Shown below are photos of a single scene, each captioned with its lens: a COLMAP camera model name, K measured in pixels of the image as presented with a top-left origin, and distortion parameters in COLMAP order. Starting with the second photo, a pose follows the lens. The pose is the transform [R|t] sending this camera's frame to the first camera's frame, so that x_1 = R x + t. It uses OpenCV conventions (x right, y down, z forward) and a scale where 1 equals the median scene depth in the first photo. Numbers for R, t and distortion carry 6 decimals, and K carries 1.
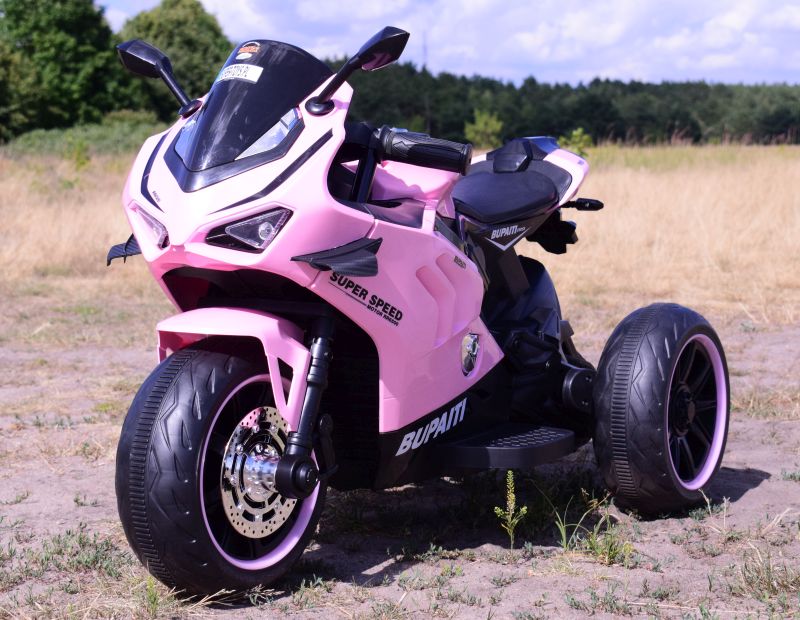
lens RADIAL K [[1558.1, 0, 400.0], [0, 1558.1, 310.0], [0, 0, 1]] dist [-0.016486, 0.239705]
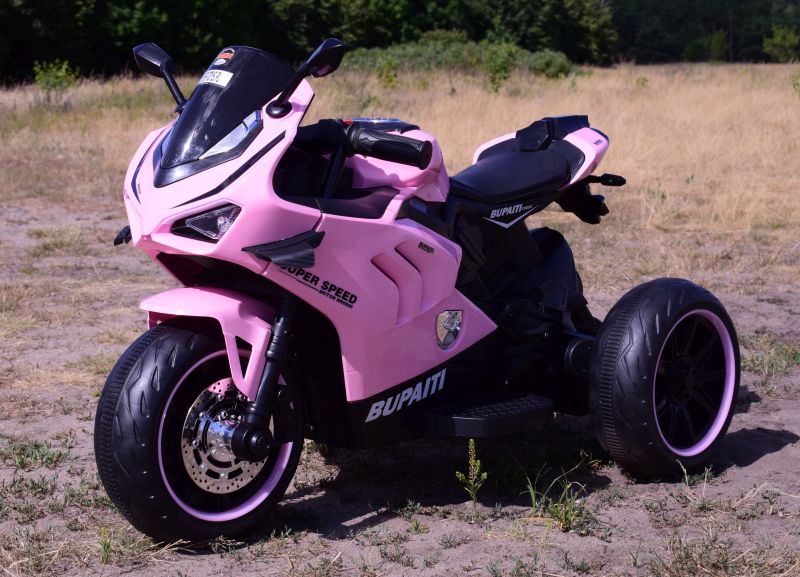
lens RADIAL K [[1420.8, 0, 400.0], [0, 1420.8, 288.5], [0, 0, 1]] dist [0.003837, 0.022970]
pose [[0.978381, 0.028608, -0.204823, 0.230340], [-0.017273, 0.998230, 0.056914, -0.059806], [0.206089, -0.052146, 0.977143, 0.028417]]
